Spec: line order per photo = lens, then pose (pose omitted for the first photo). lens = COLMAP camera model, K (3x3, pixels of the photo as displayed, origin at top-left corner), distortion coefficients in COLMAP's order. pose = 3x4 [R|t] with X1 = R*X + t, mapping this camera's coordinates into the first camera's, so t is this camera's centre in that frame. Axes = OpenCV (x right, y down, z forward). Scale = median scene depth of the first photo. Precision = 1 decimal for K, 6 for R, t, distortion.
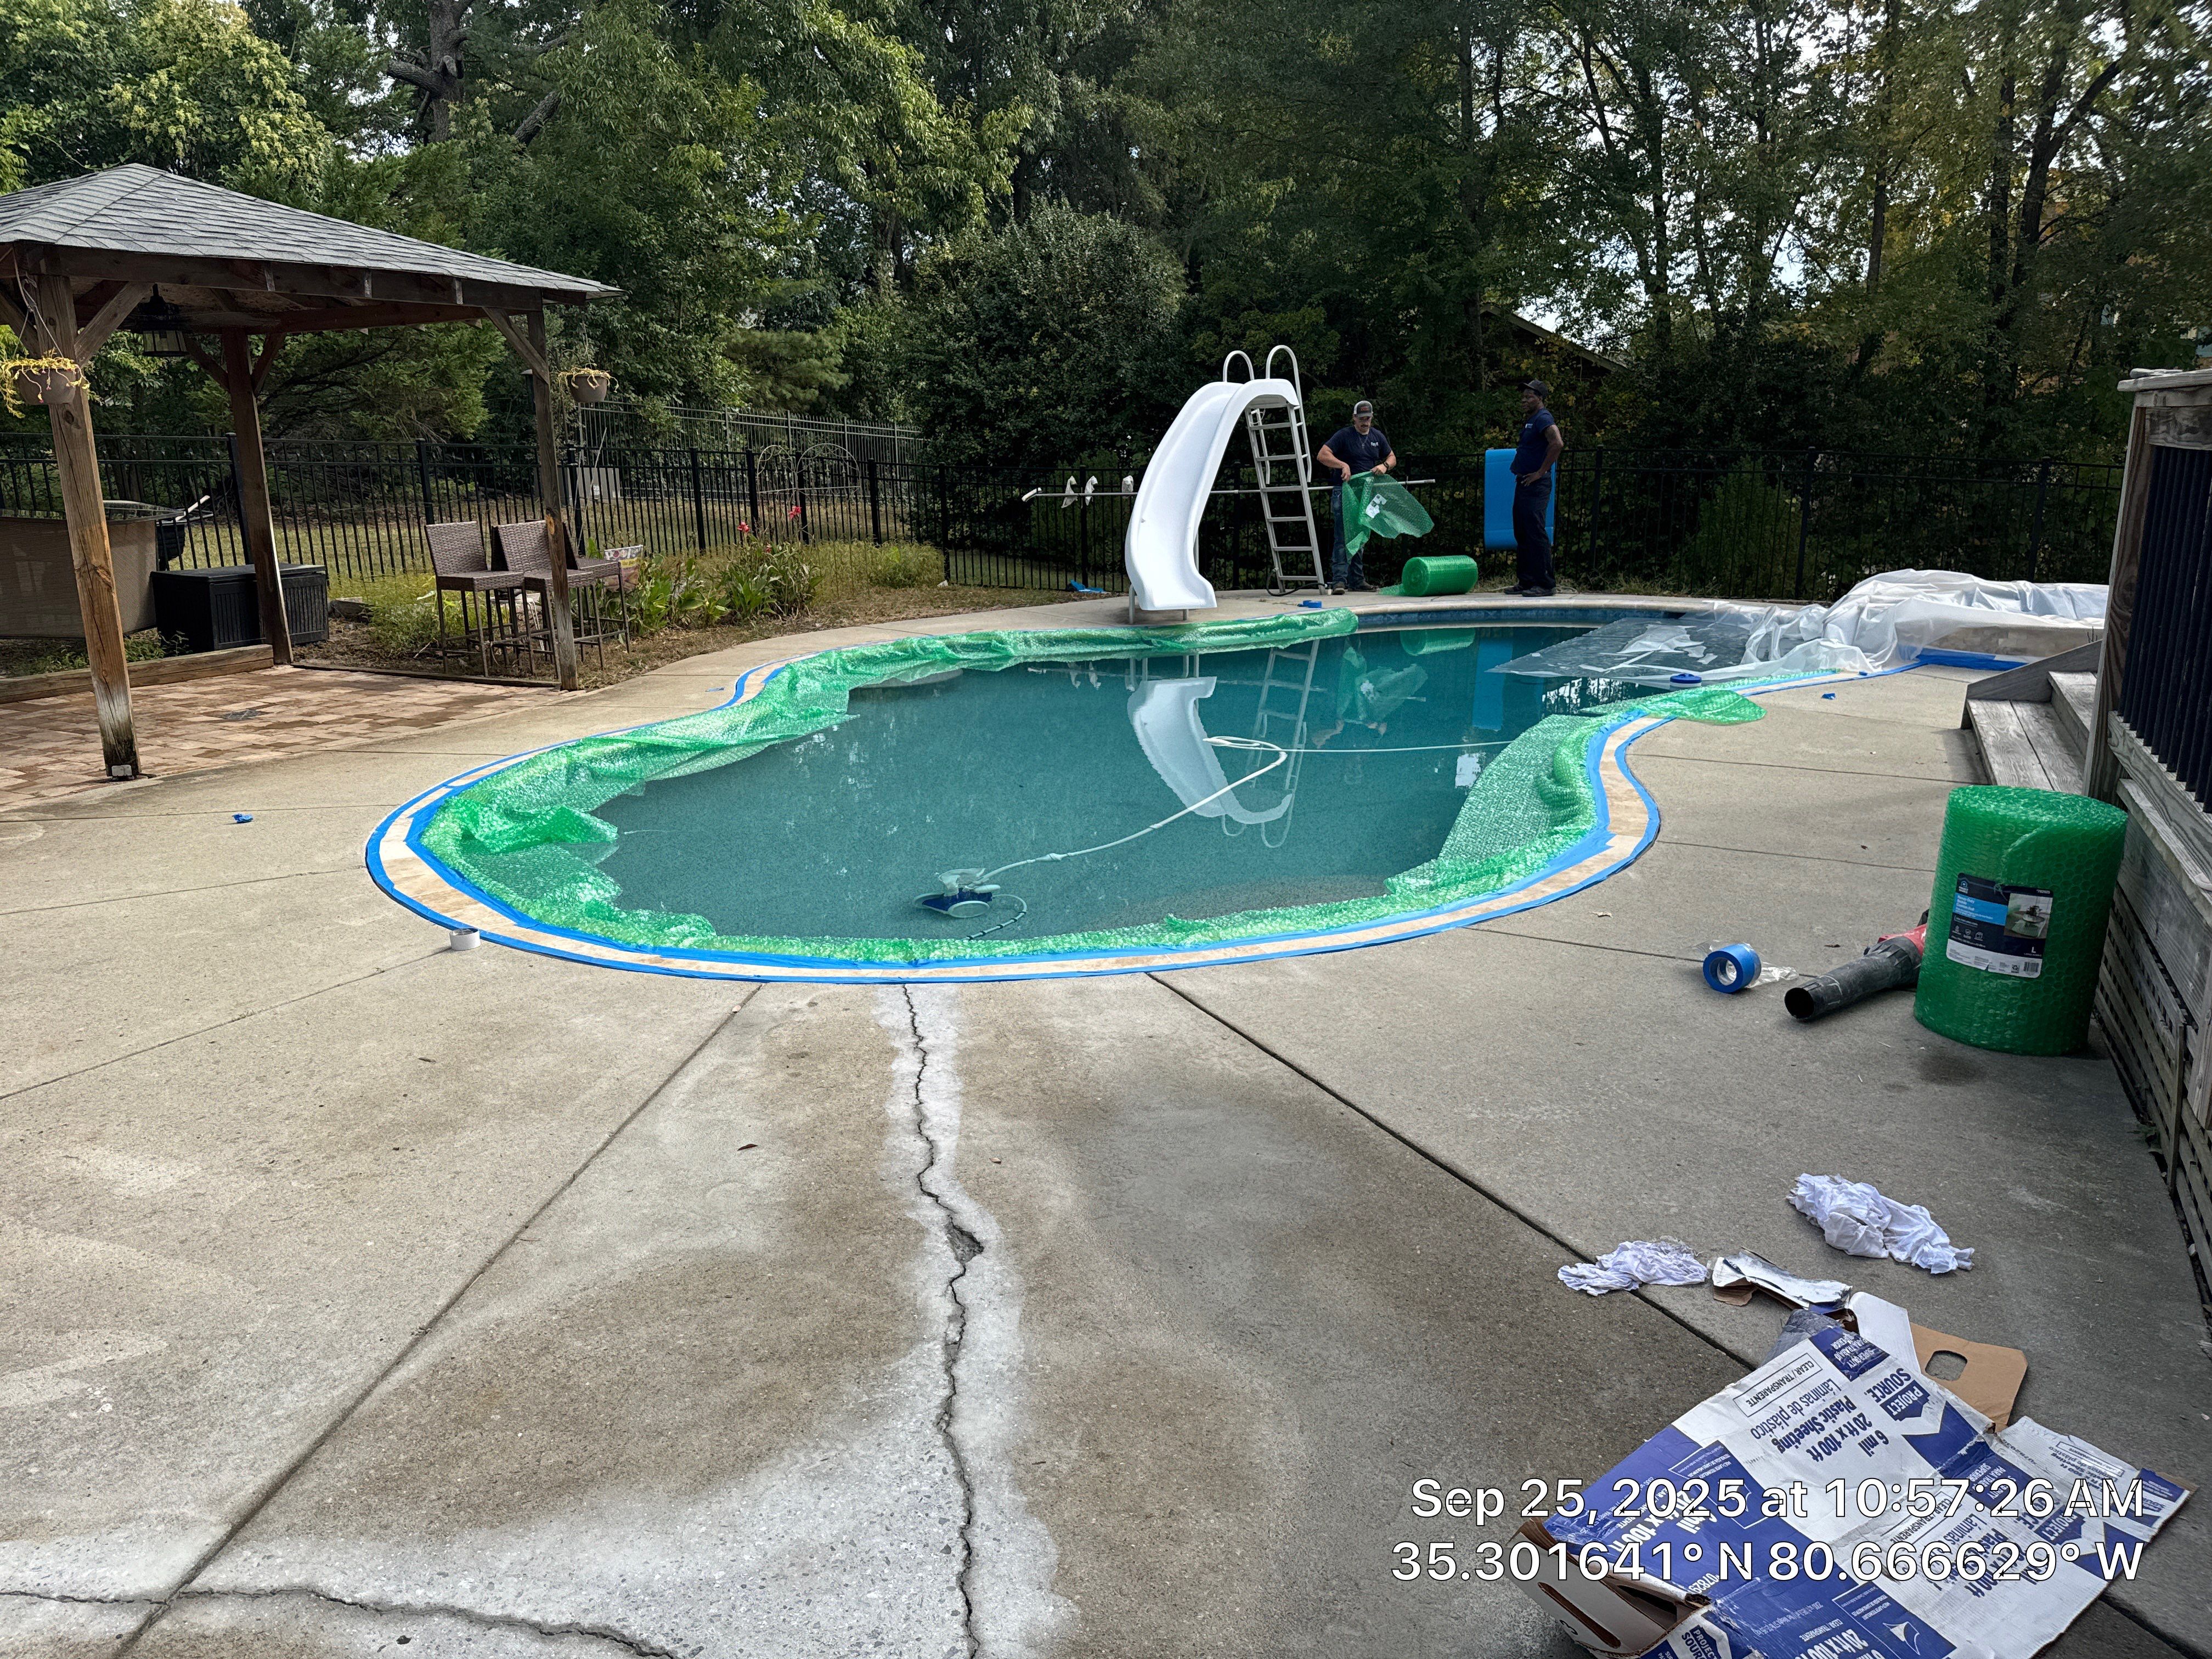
lens RADIAL K [[1523.0, 0, 1093.0], [0, 1523.0, 839.8], [0, 0, 1]] dist [0.141470, -0.191575]
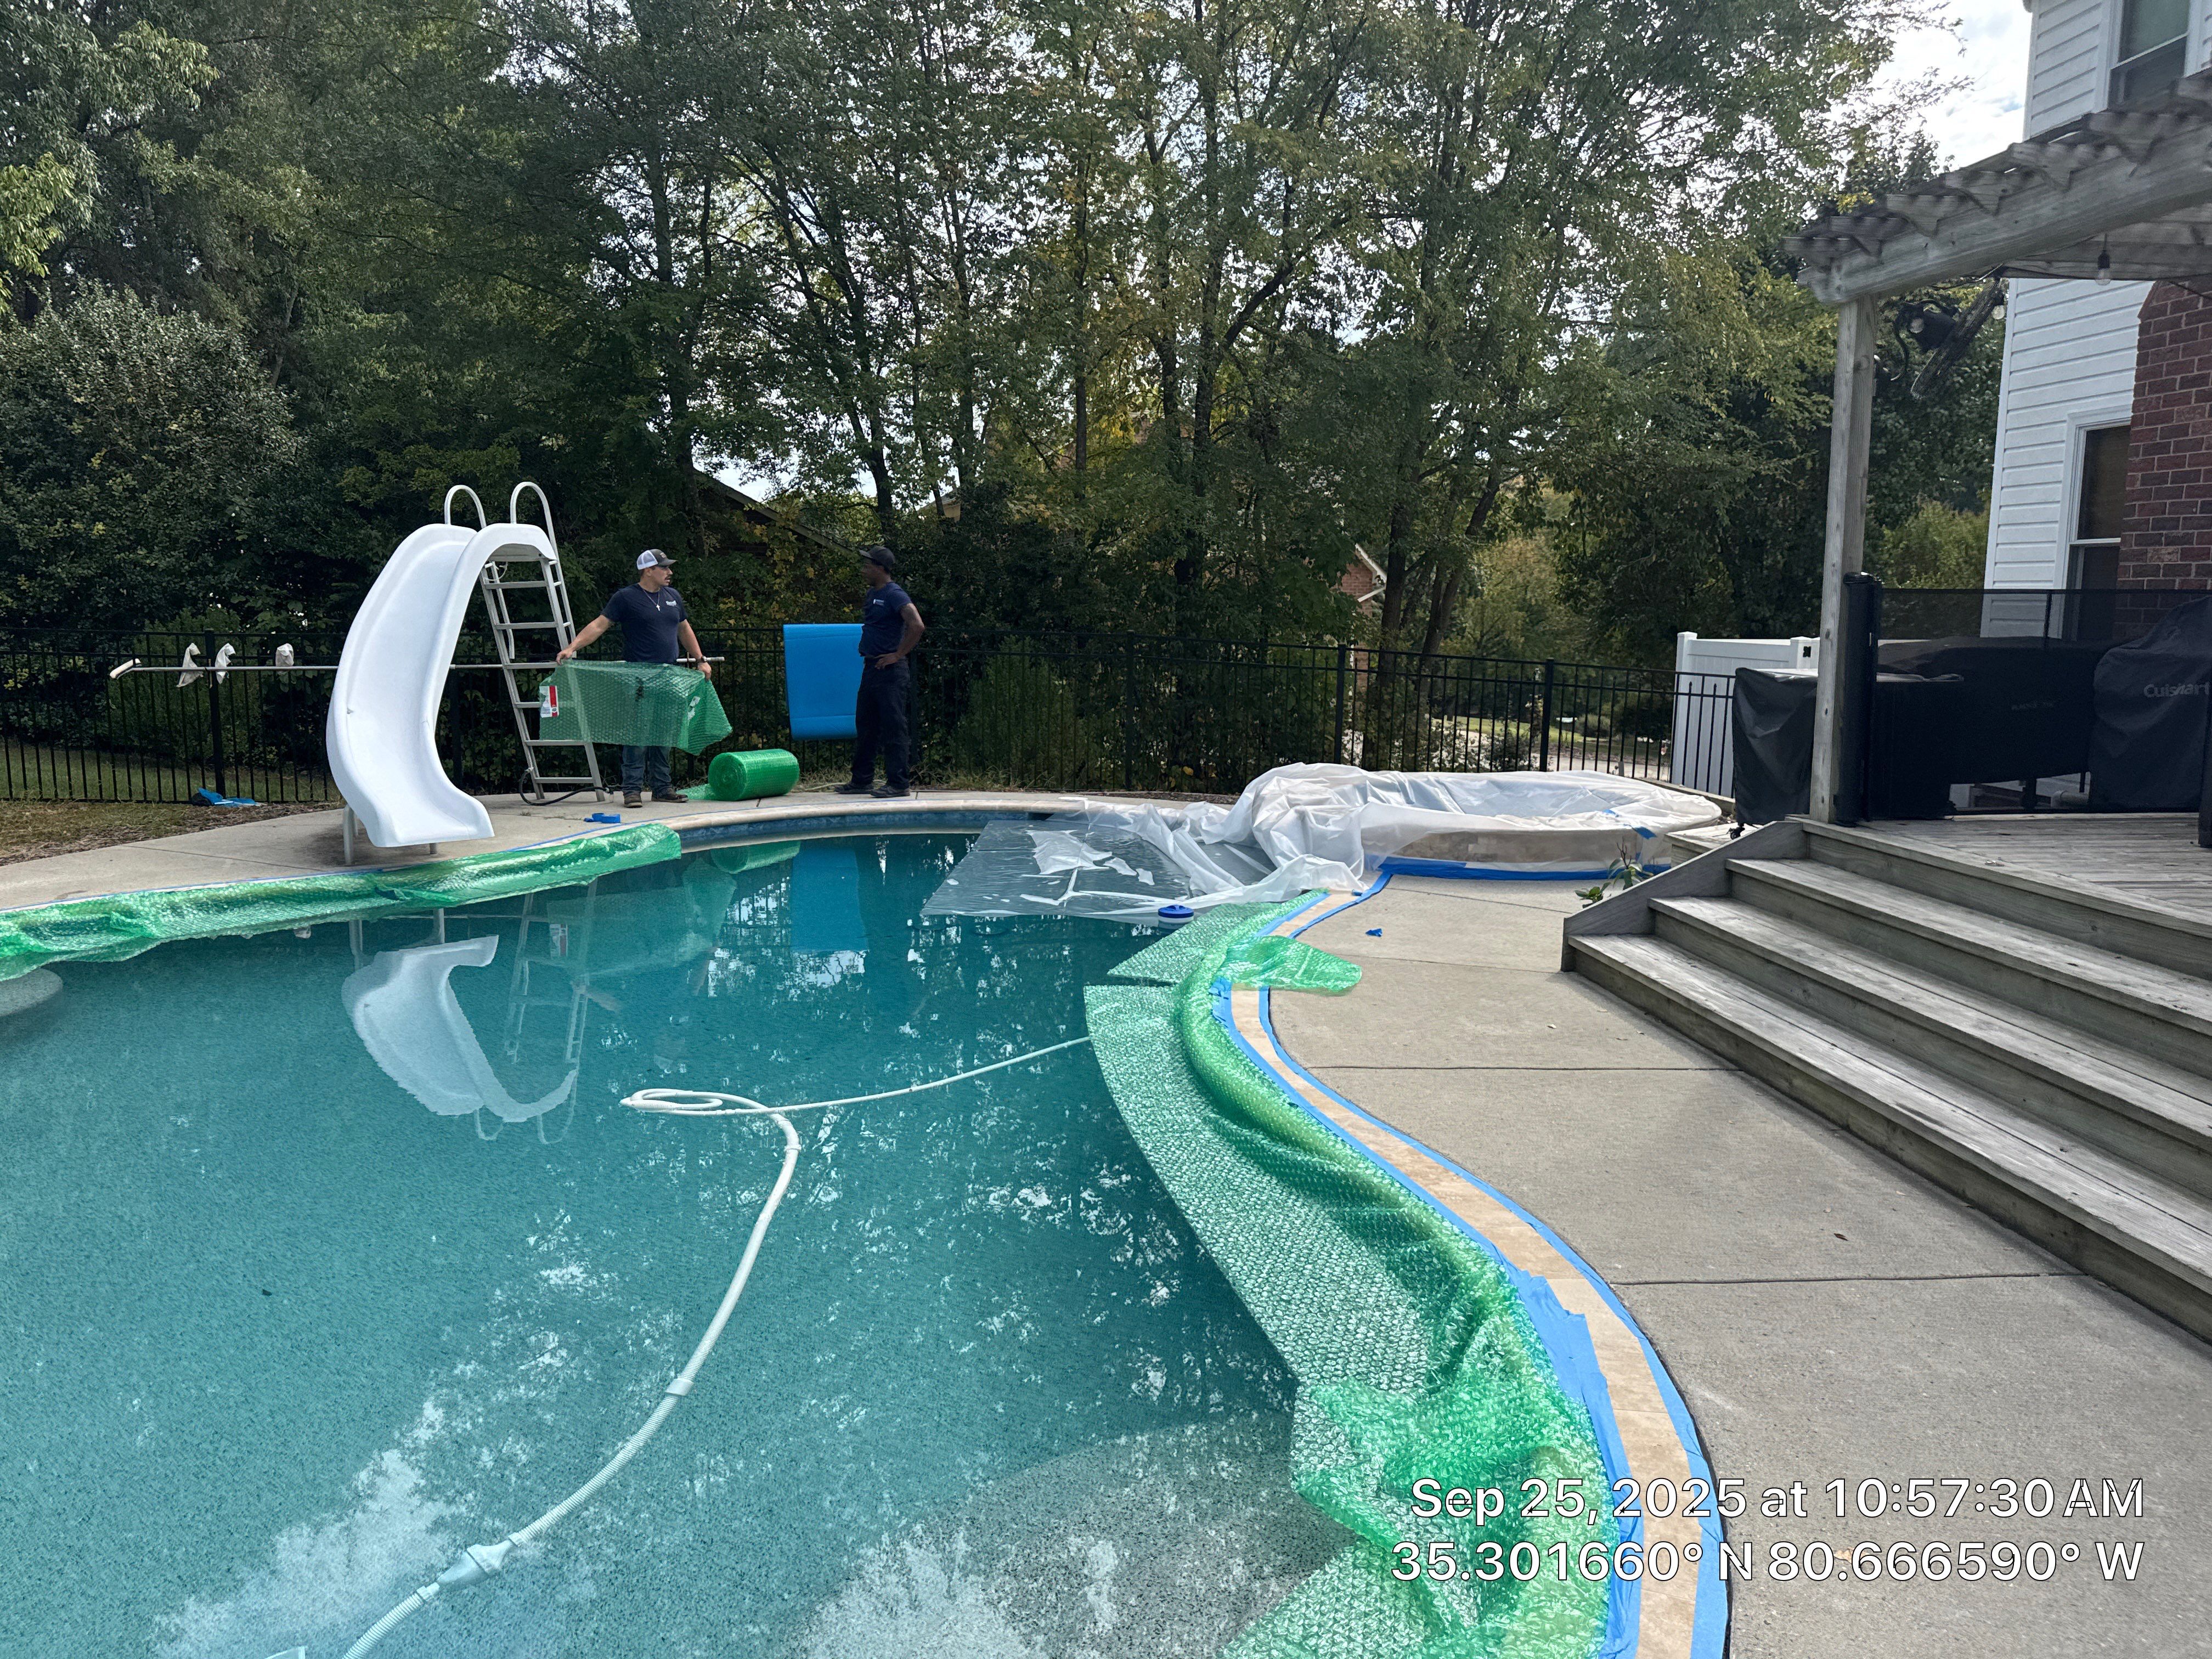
lens RADIAL K [[1572.2, 0, 1103.8], [0, 1572.2, 820.8], [0, 0, 1]] dist [0.053878, -0.066168]
pose [[0.854739, -0.050776, 0.516568, -0.061027], [0.111663, 0.989890, -0.087461, -0.077792], [-0.506904, 0.132438, 0.851768, 0.299576]]
